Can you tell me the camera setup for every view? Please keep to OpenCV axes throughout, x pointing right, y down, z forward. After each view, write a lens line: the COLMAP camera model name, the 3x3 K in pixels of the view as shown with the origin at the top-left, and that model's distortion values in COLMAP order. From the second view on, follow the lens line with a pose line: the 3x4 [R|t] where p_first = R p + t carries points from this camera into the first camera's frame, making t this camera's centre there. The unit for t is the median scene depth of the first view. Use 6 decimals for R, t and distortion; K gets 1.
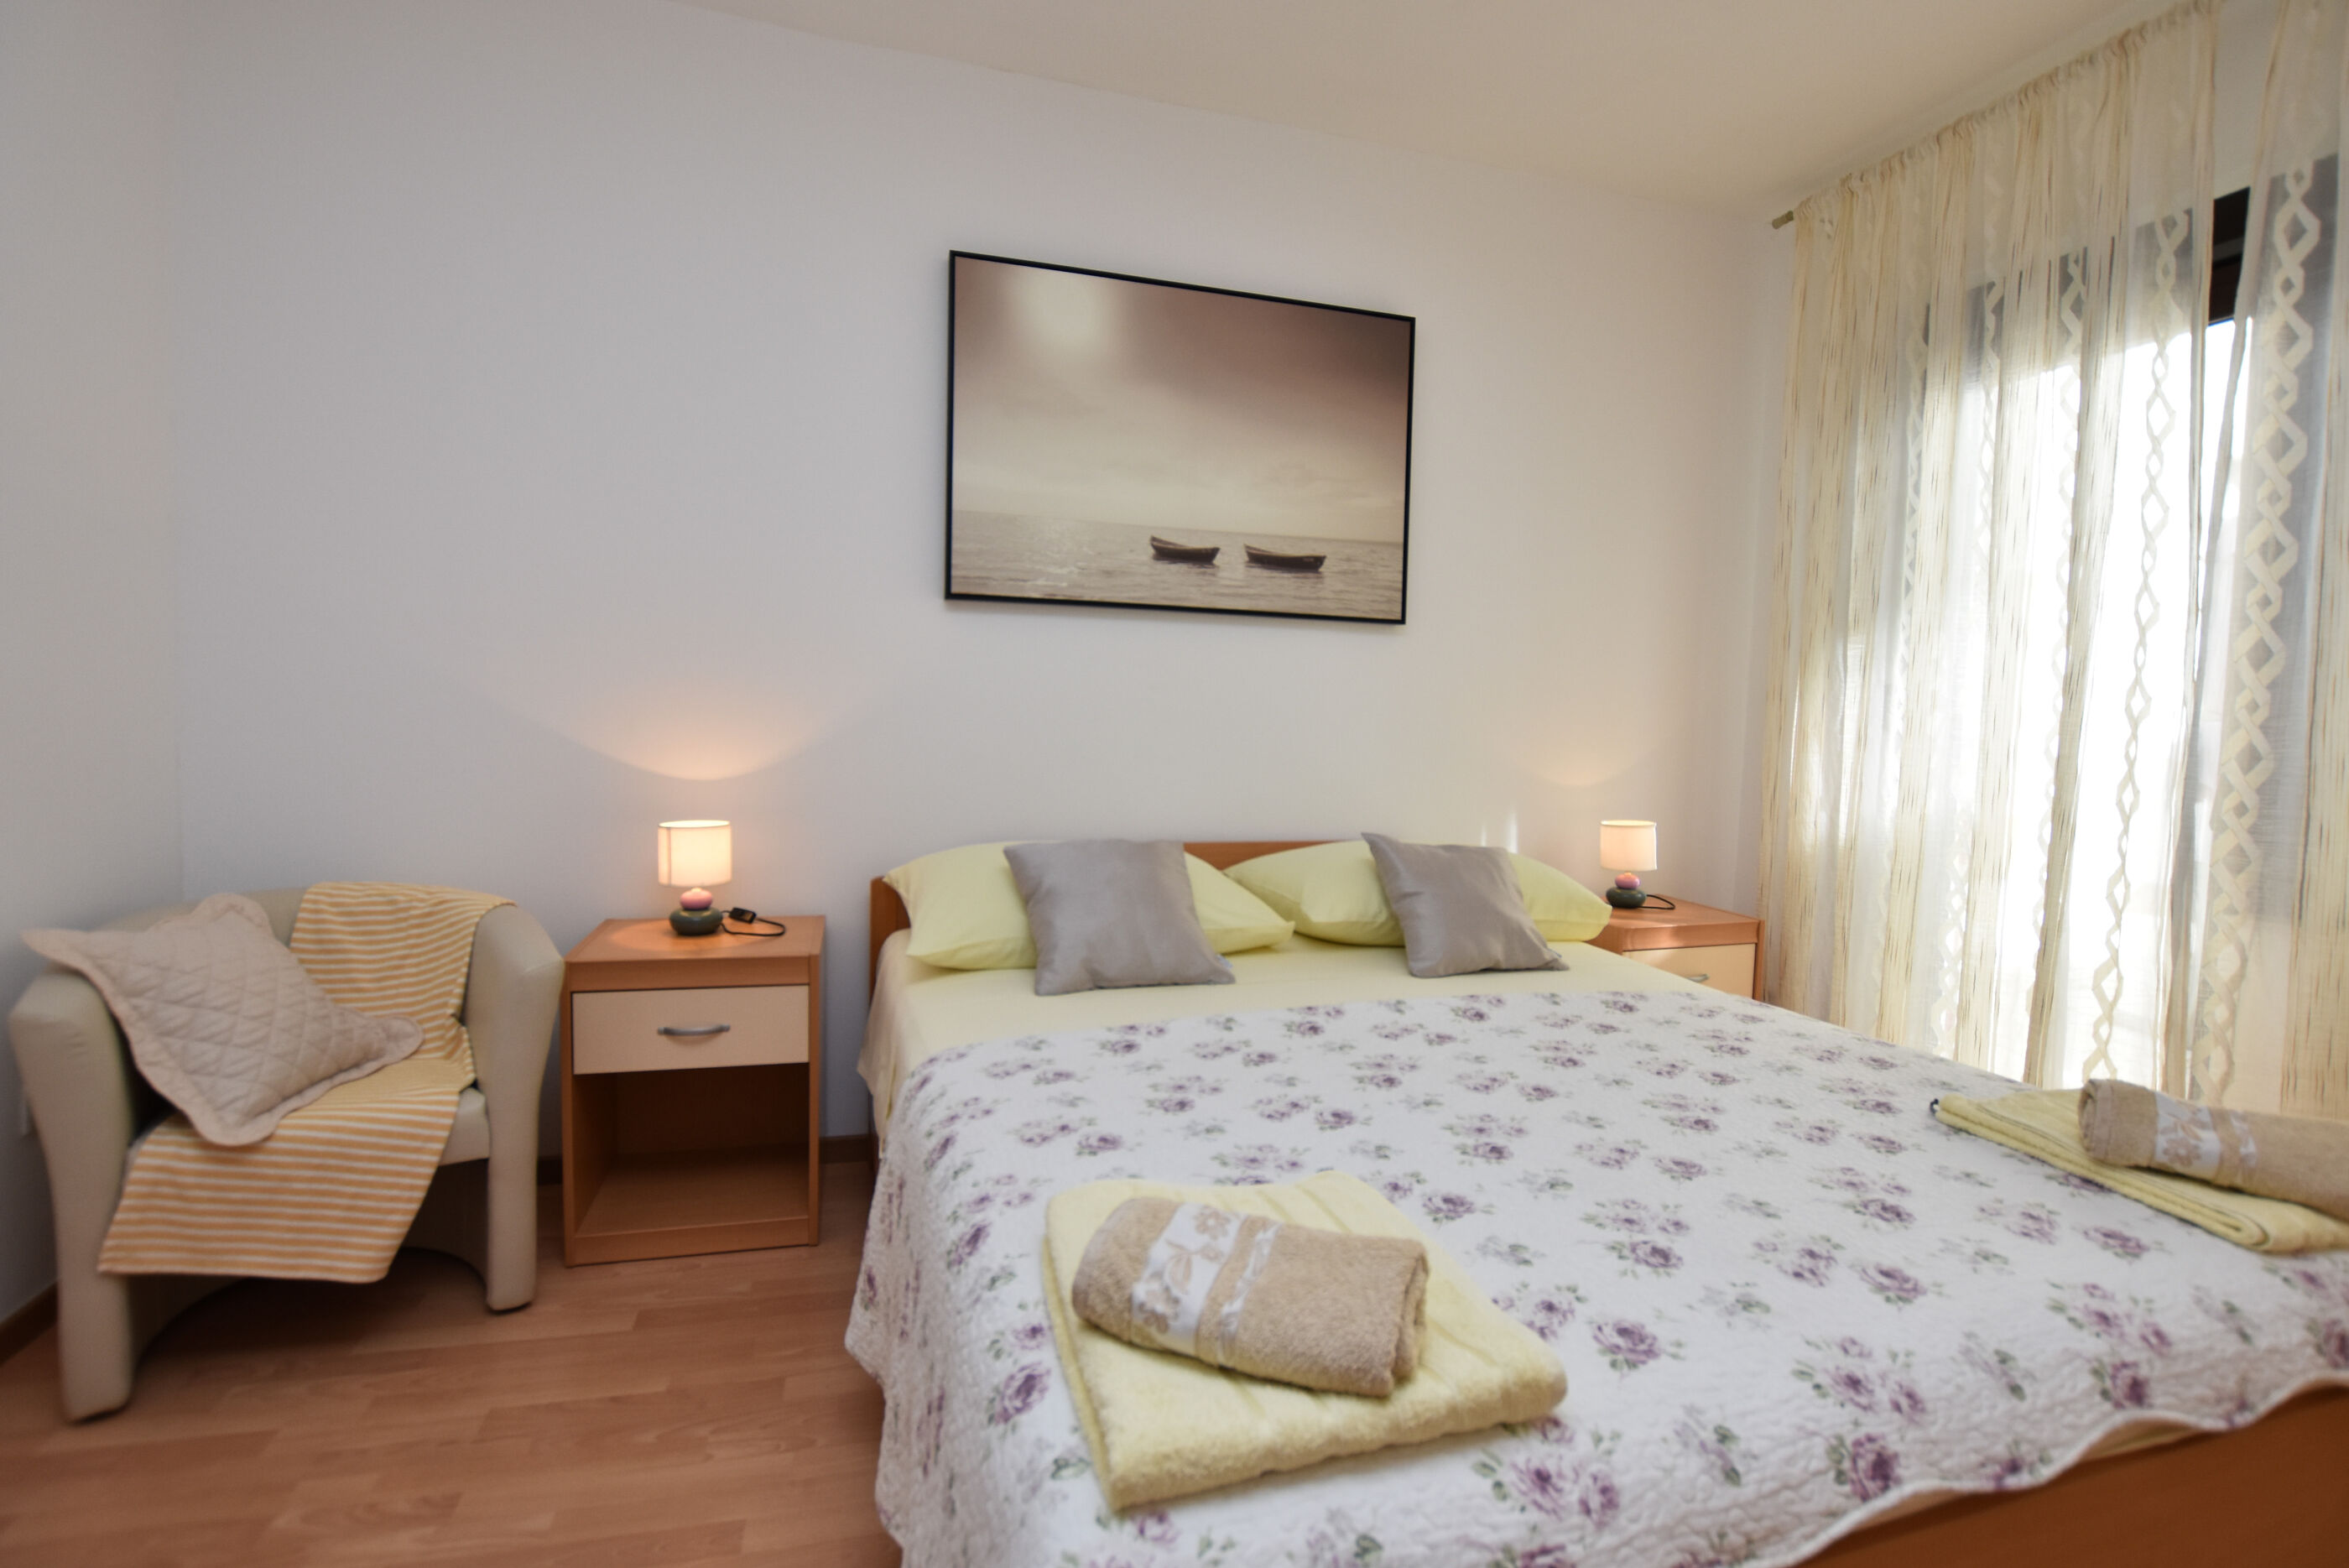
lens RADIAL K [[1090.3, 0, 1172.7], [0, 1090.3, 780.0], [0, 0, 1]] dist [-0.034210, 0.004715]
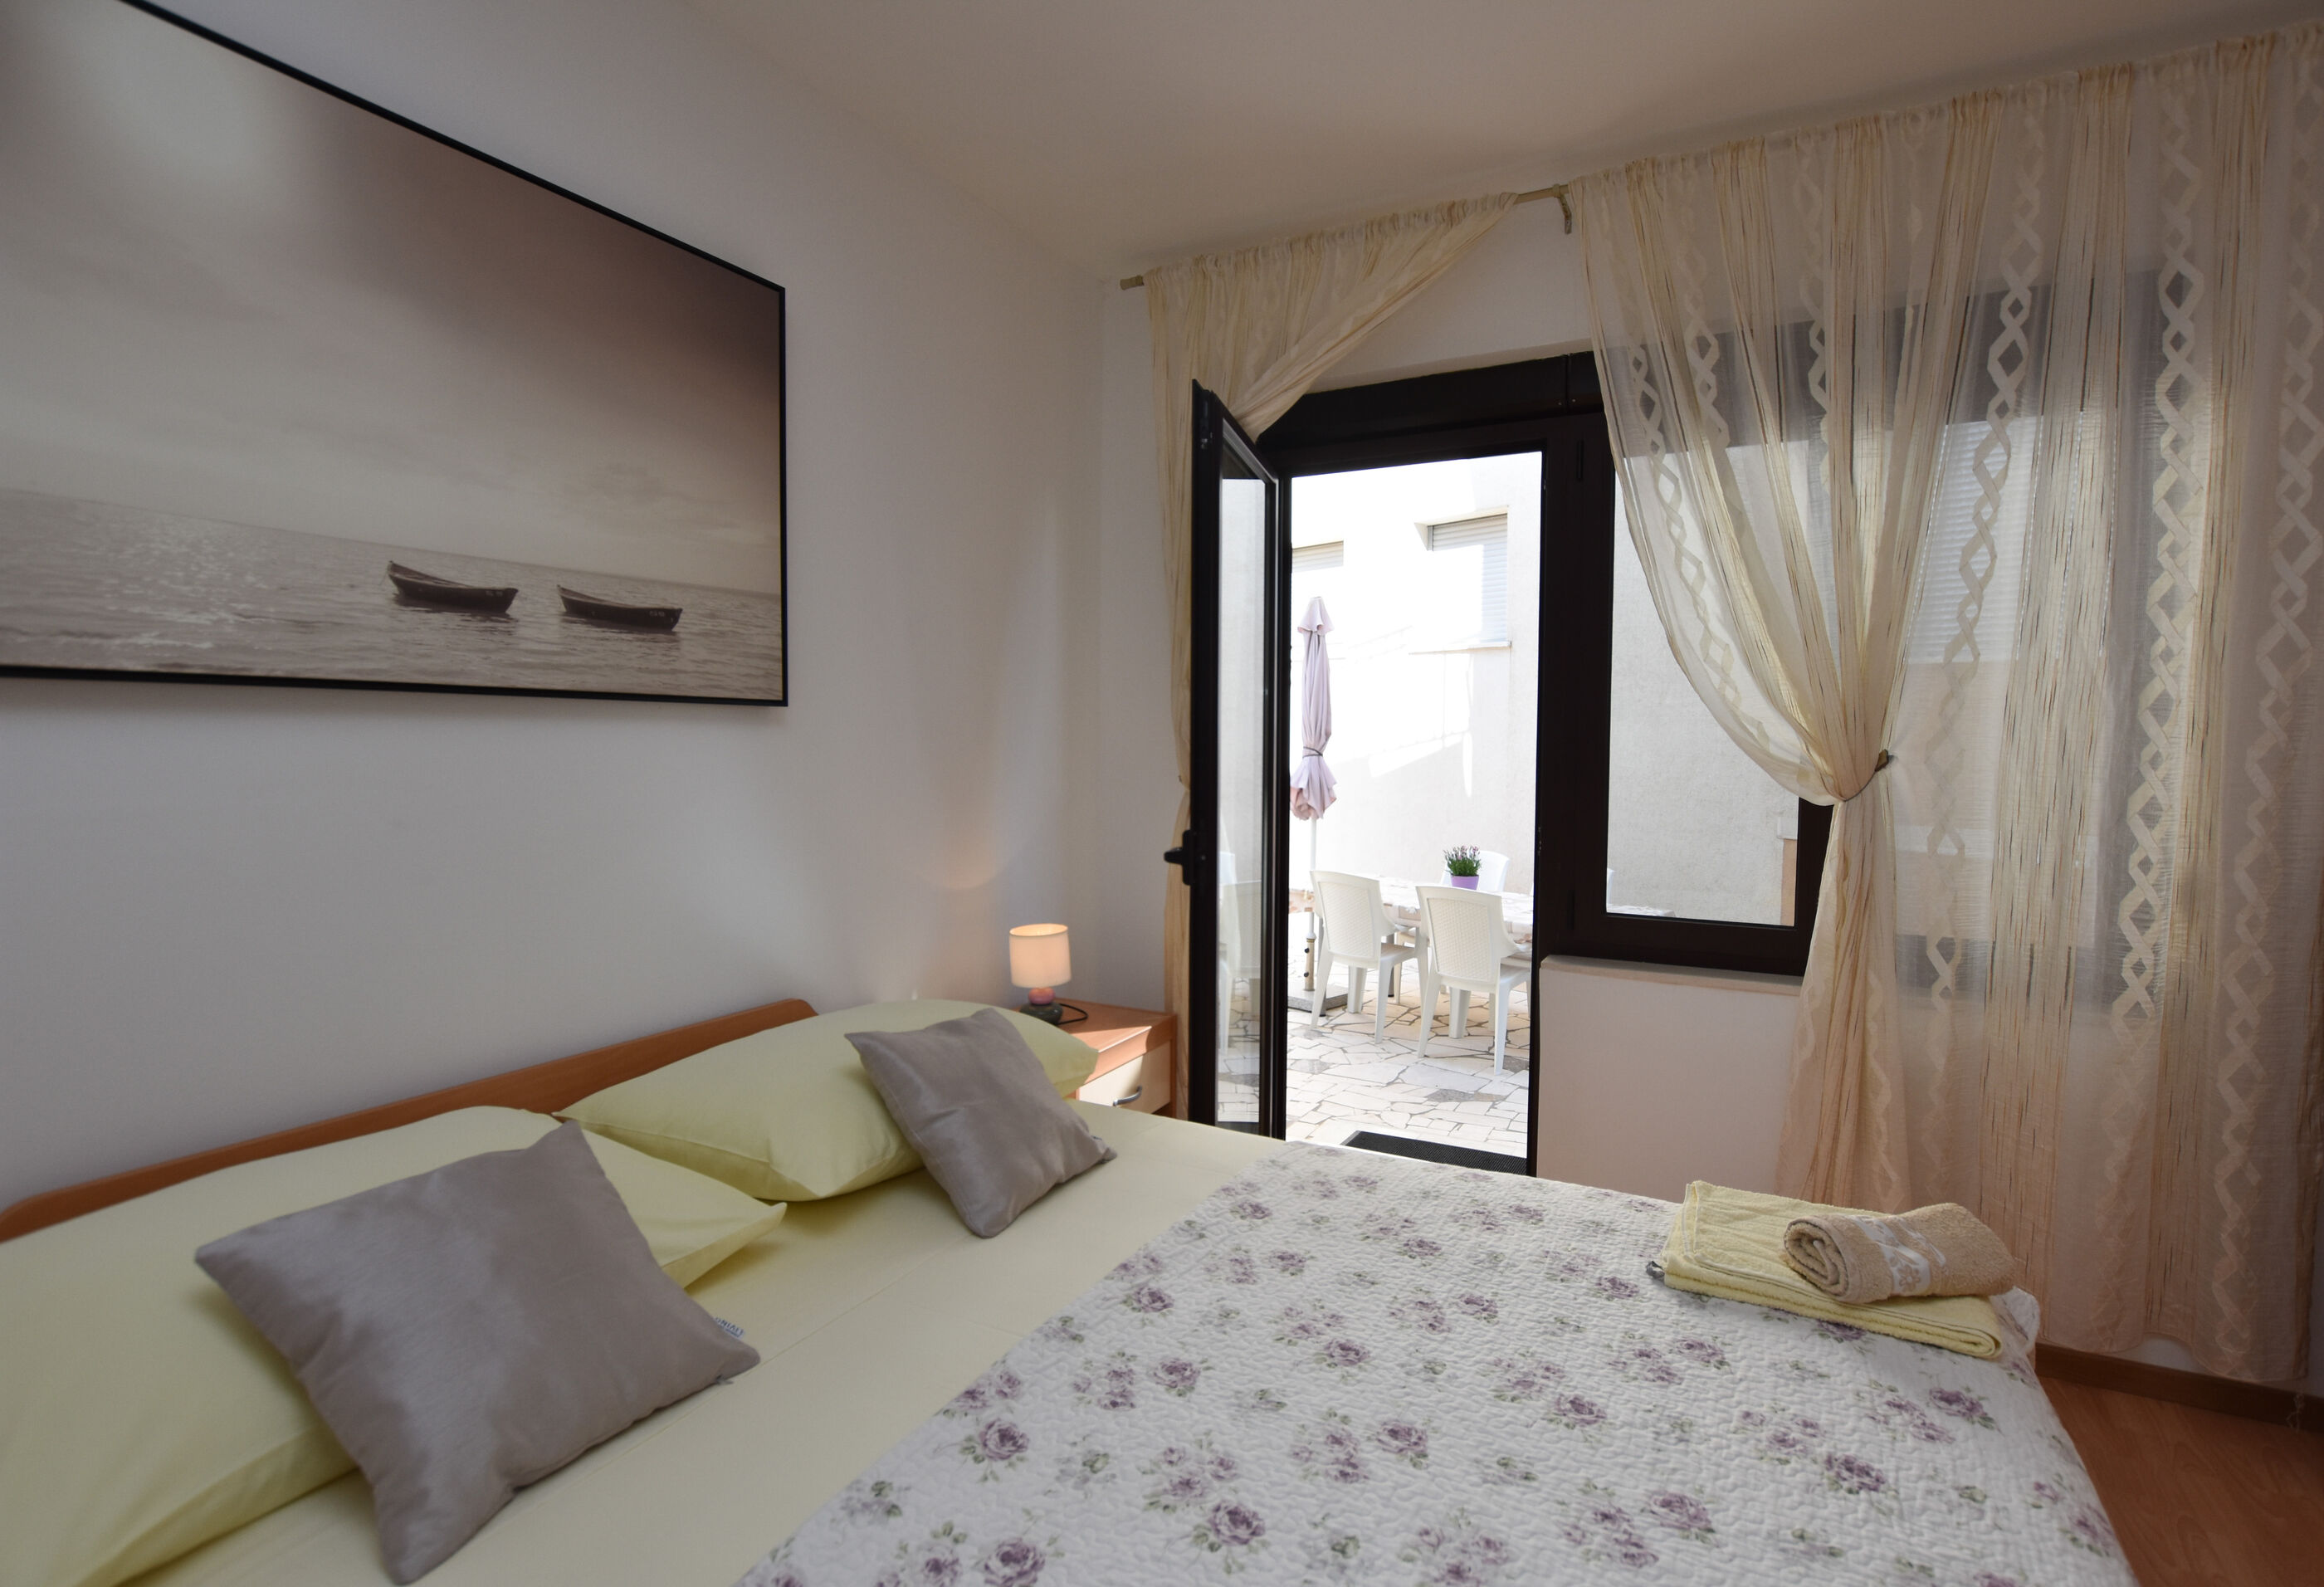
lens RADIAL K [[1109.8, 0, 1203.7], [0, 1109.8, 793.4], [0, 0, 1]] dist [-0.030085, 0.000324]
pose [[0.693722, -0.057784, 0.717921, -0.147490], [0.059201, 0.997978, 0.023119, -0.097219], [-0.717805, 0.026463, 0.695741, 0.322495]]
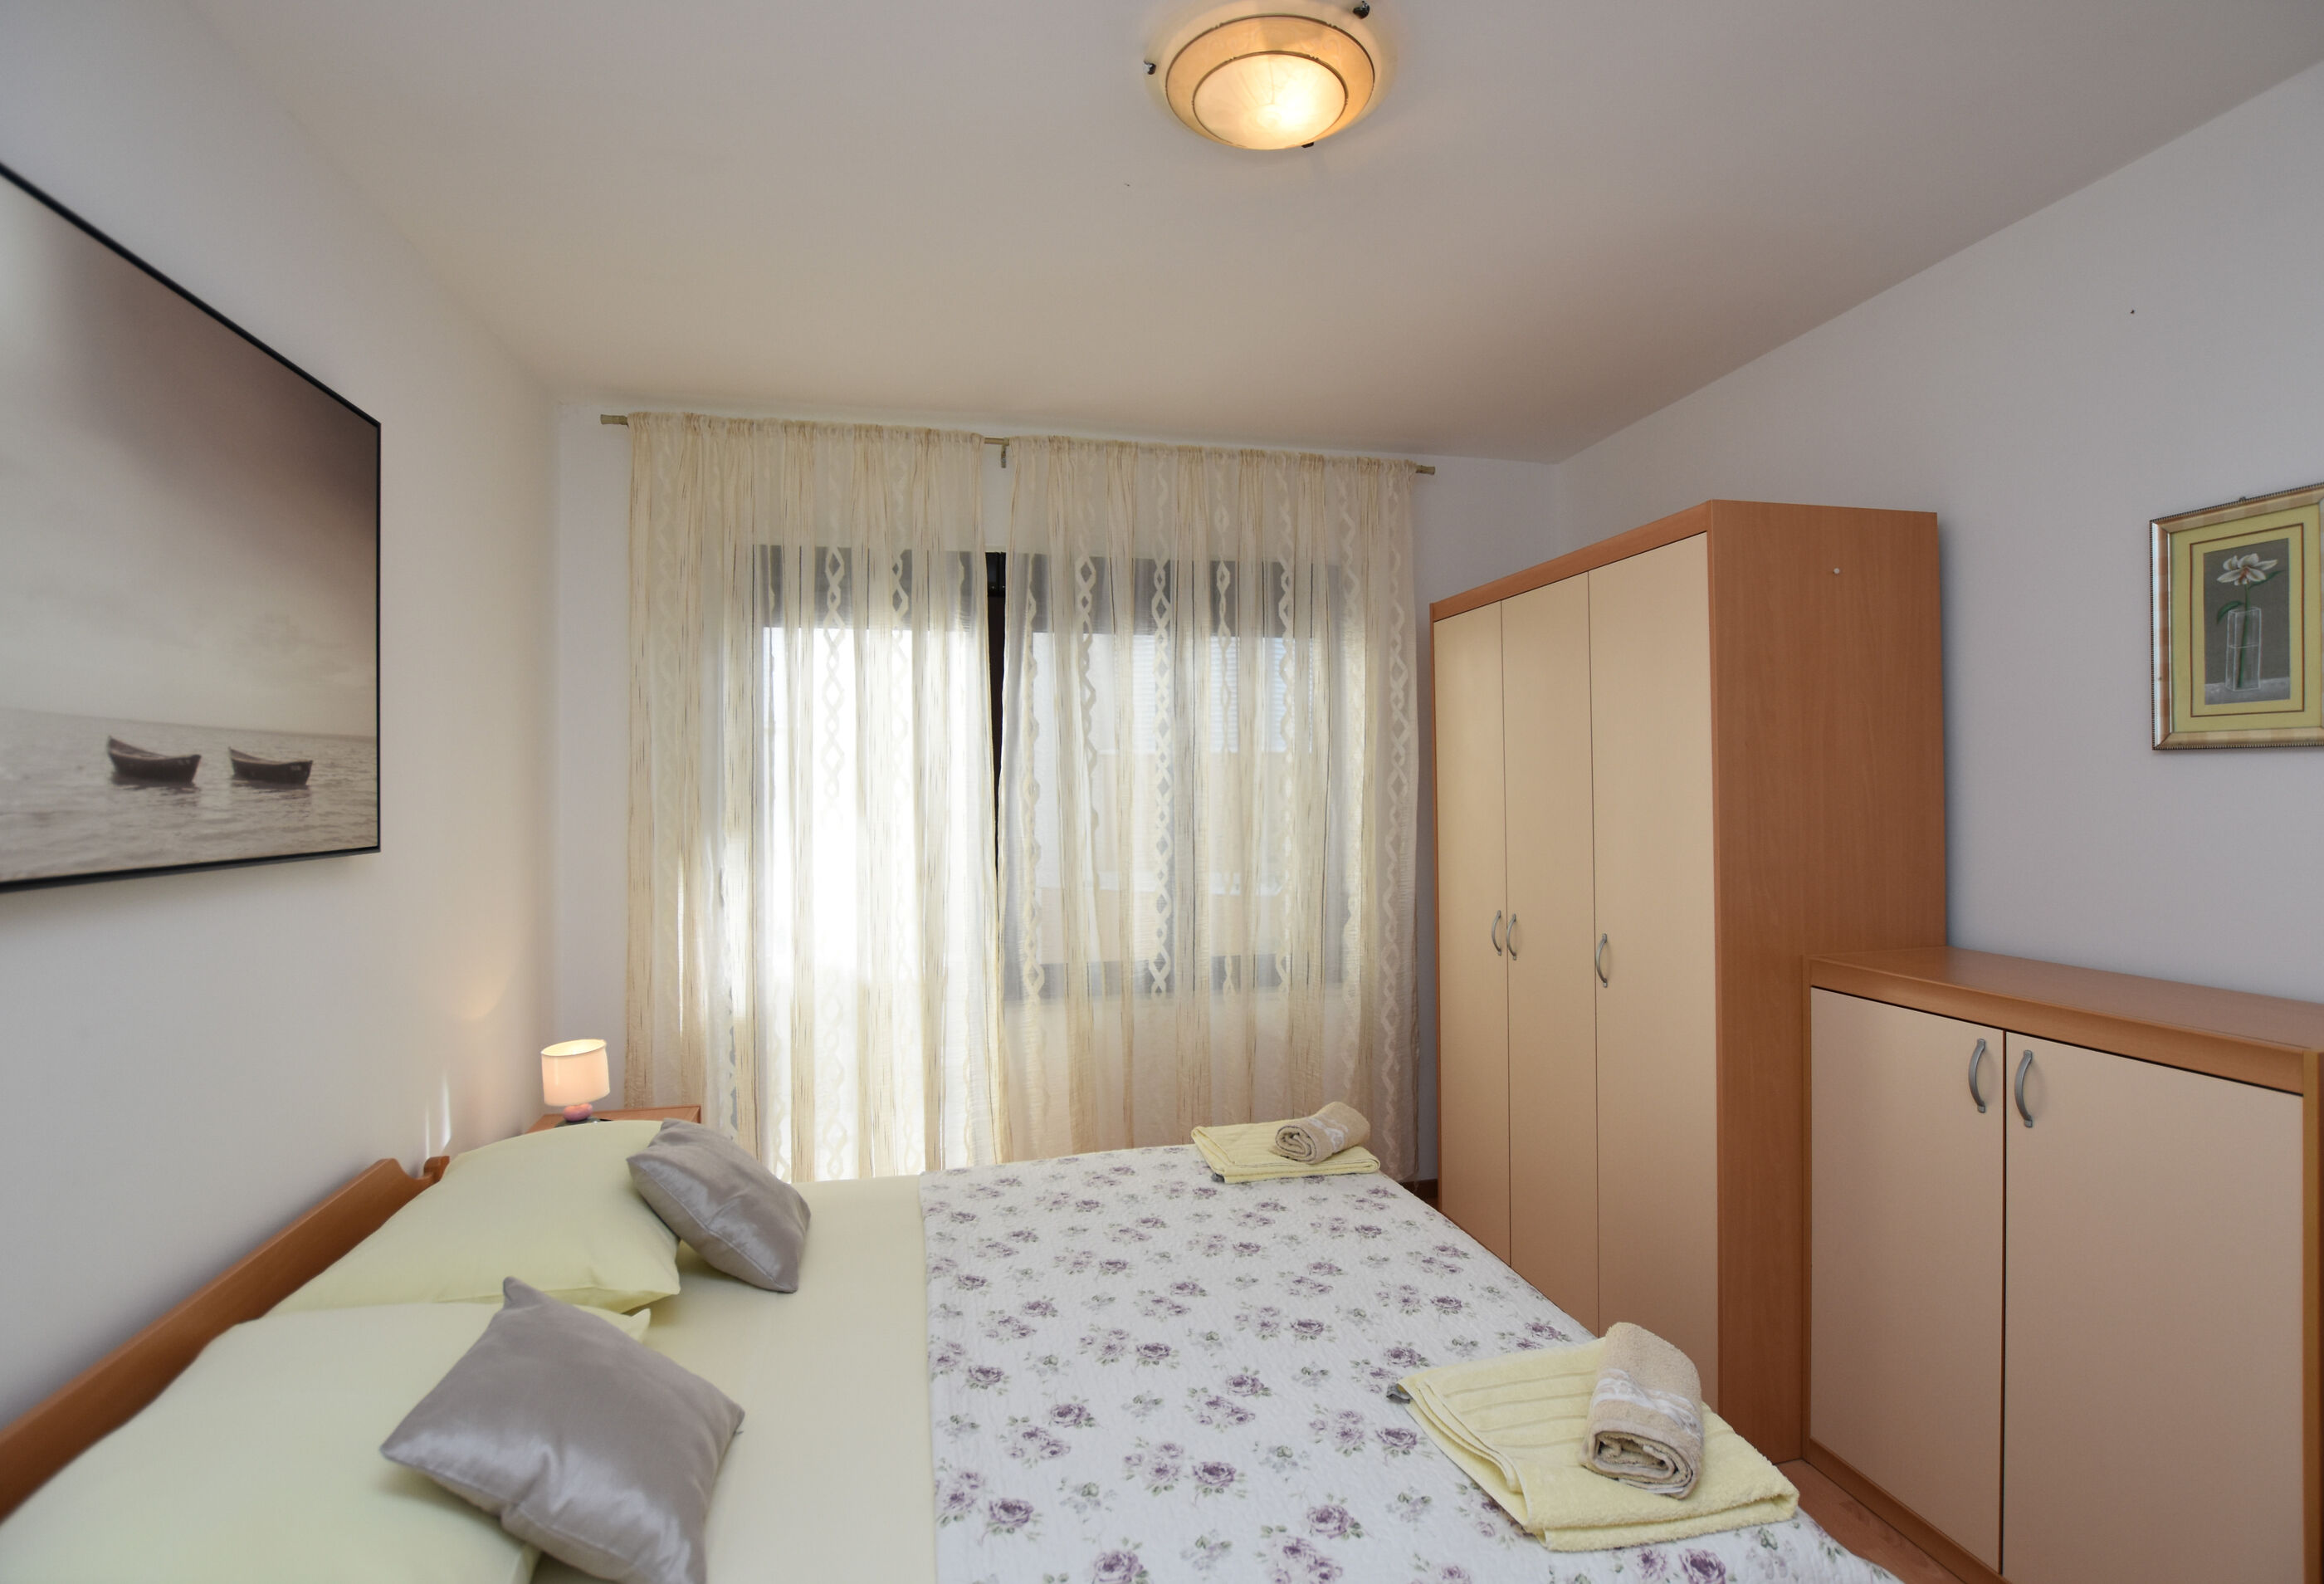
lens RADIAL K [[1075.2, 0, 1192.3], [0, 1075.2, 786.6], [0, 0, 1]] dist [-0.029365, -0.001096]
pose [[0.041151, -0.027122, 0.998785, -0.506517], [0.073911, 0.996975, 0.024028, -0.185462], [-0.996415, 0.072832, 0.043032, 0.507466]]
